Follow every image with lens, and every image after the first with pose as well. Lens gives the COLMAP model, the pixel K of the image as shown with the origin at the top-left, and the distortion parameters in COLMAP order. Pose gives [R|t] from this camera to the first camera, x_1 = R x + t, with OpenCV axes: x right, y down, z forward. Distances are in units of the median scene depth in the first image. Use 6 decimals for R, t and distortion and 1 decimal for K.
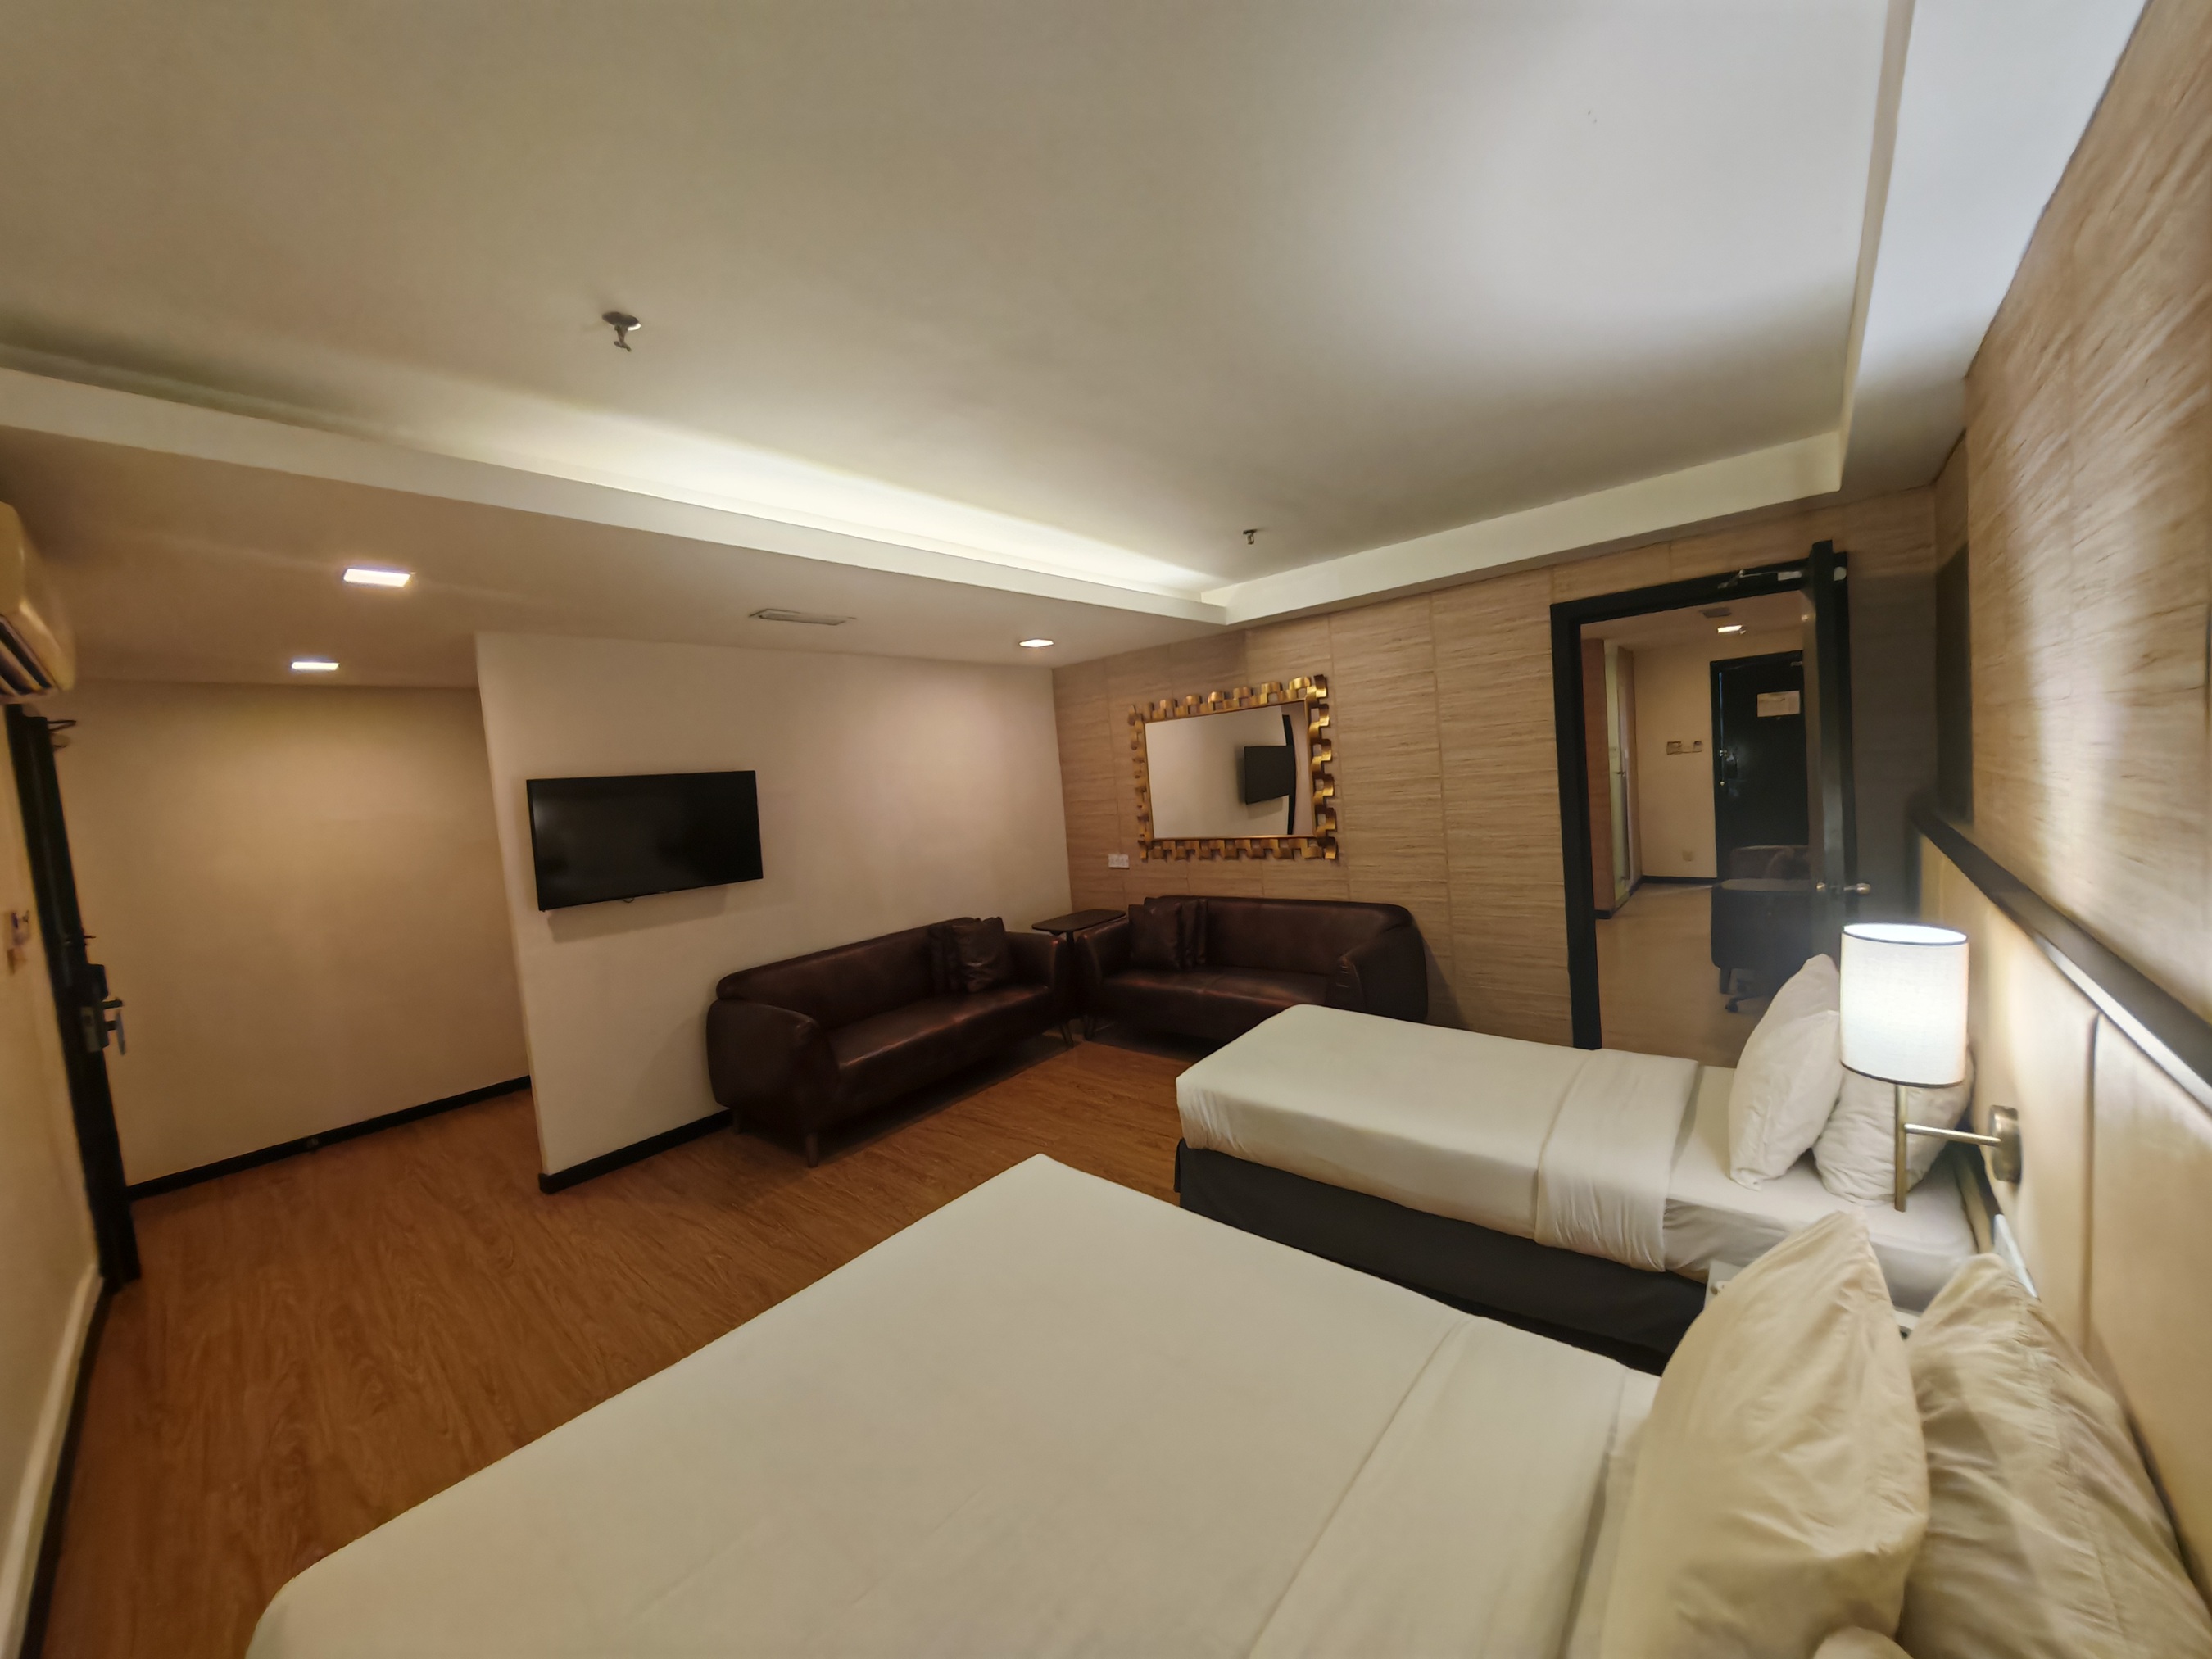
lens RADIAL K [[828.6, 0, 1108.1], [0, 828.6, 830.9], [0, 0, 1]] dist [-0.002630, -0.000226]
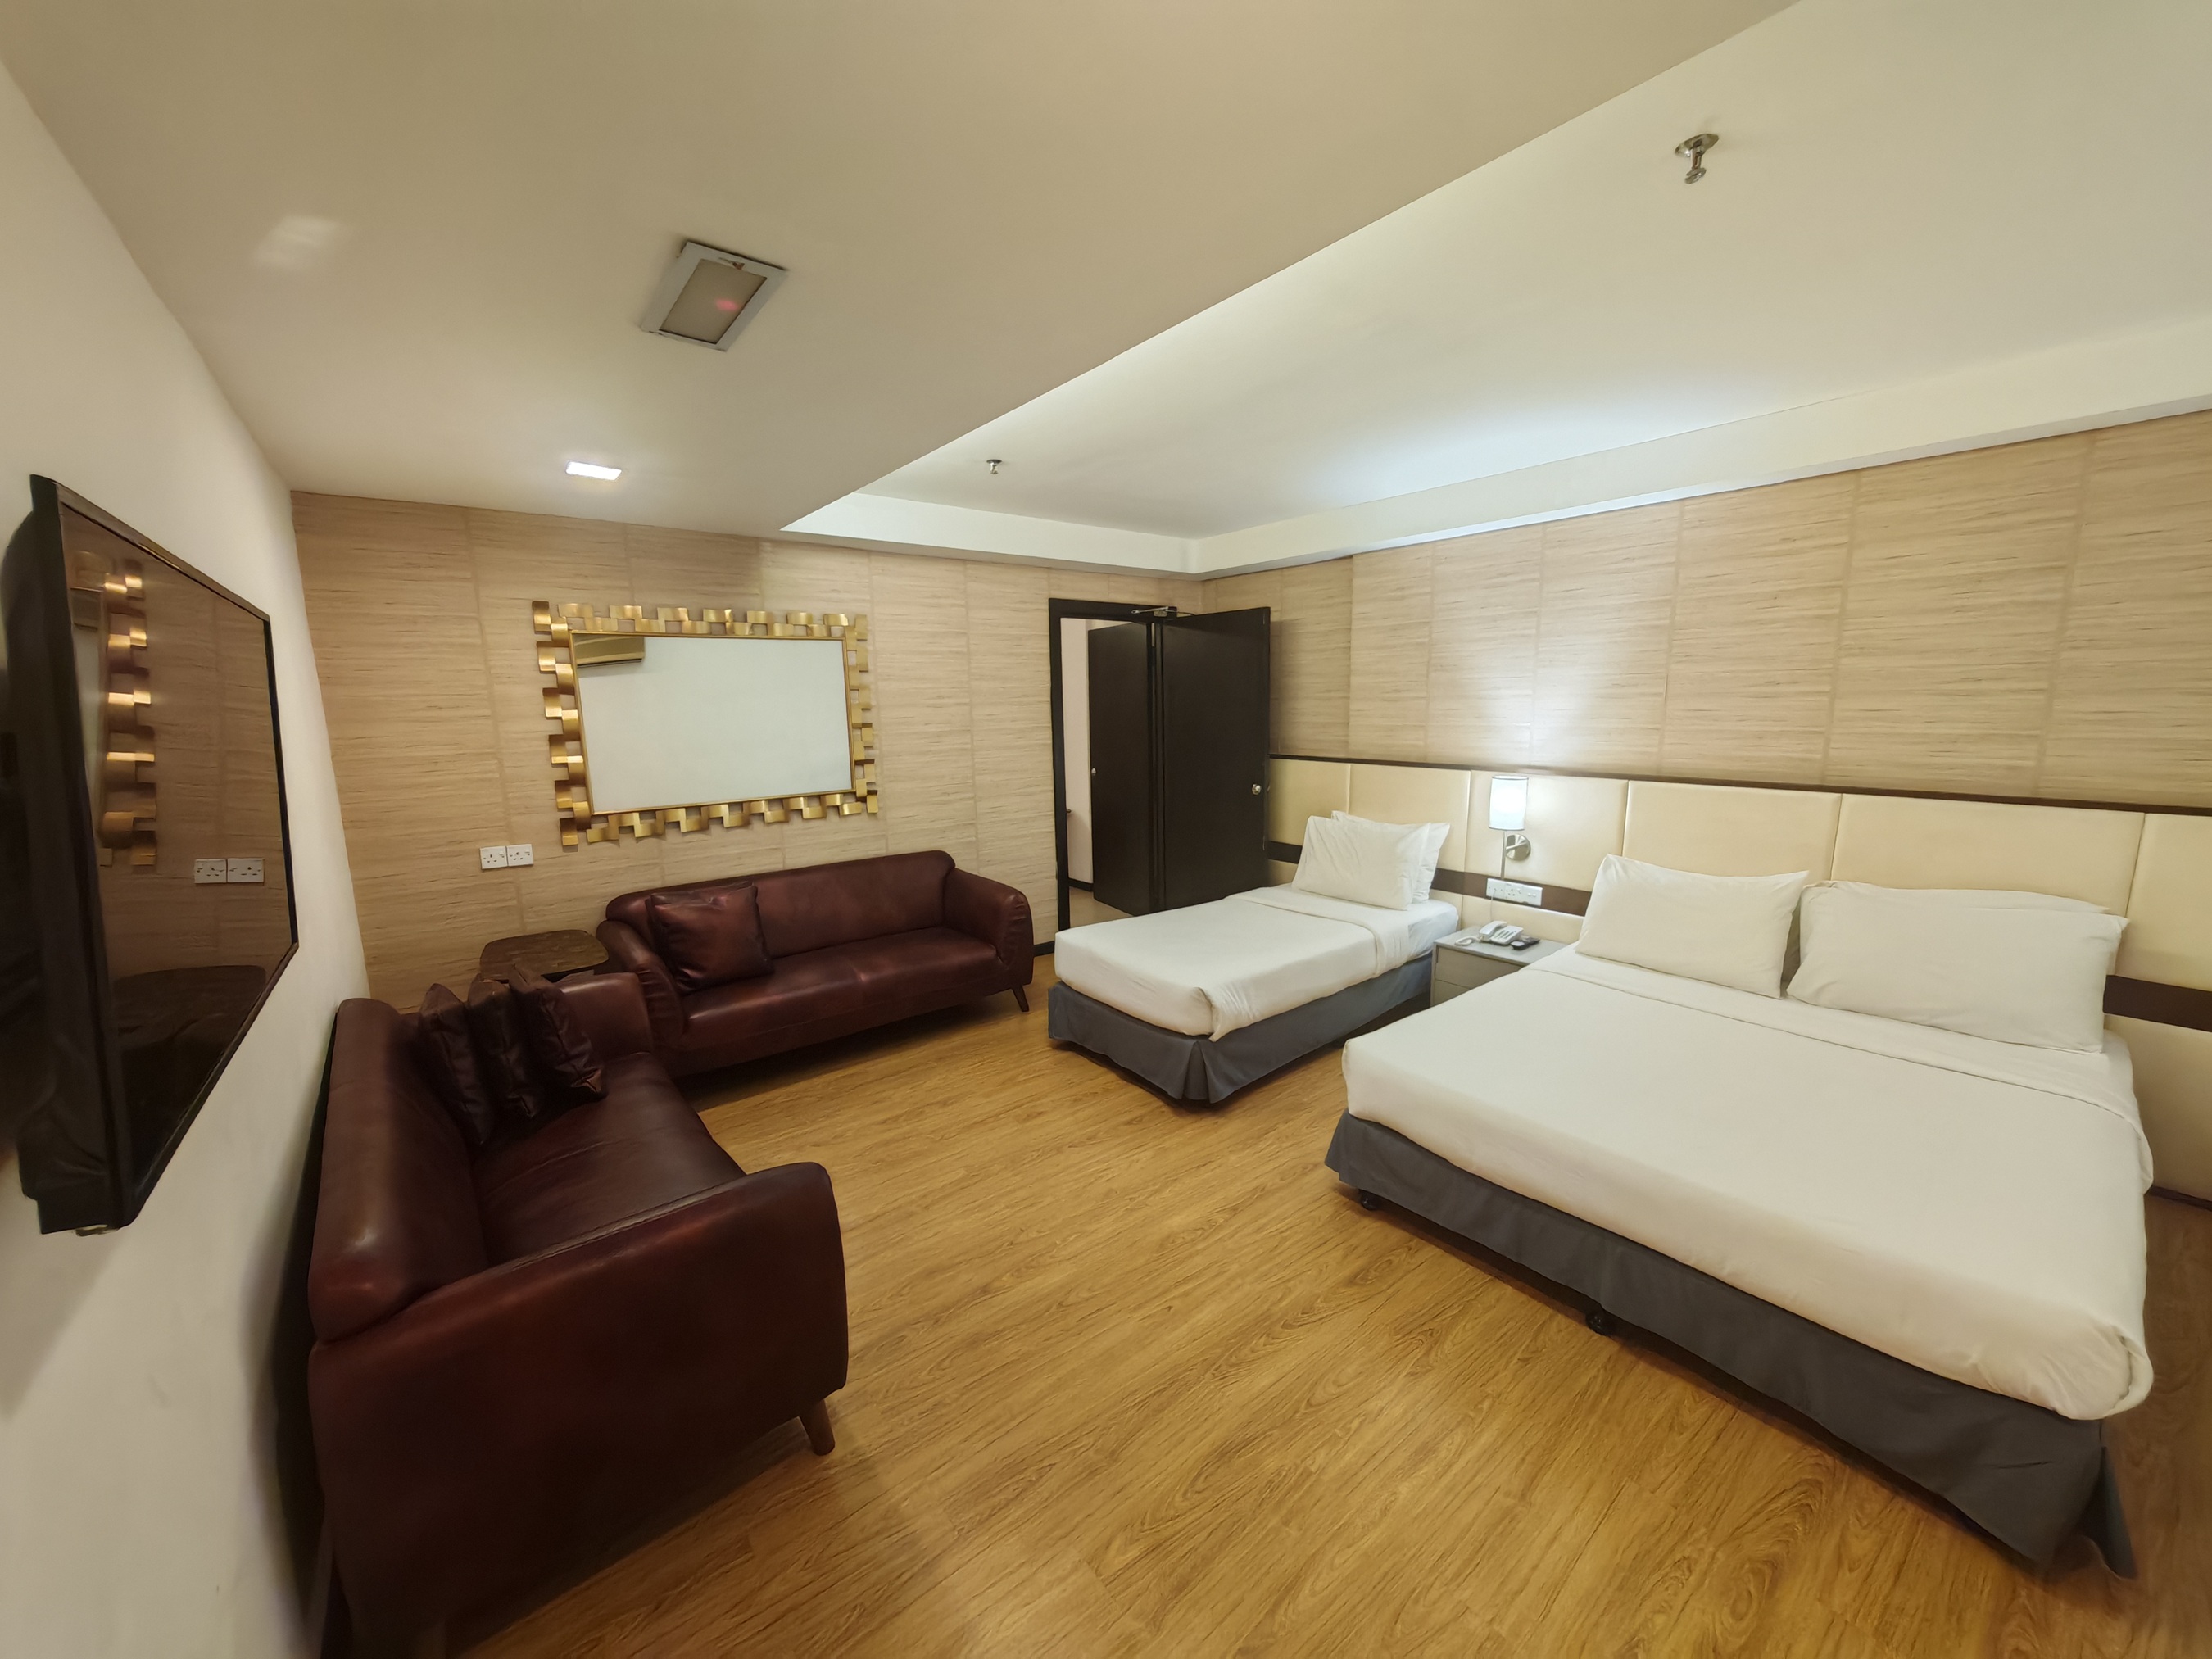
lens RADIAL K [[828.6, 0, 1108.1], [0, 828.6, 830.9], [0, 0, 1]] dist [-0.002630, -0.000226]
pose [[0.182432, -0.077101, 0.980191, -0.649289], [0.065776, 0.995644, 0.066074, 0.009596], [-0.981016, 0.052419, 0.186709, 0.593431]]
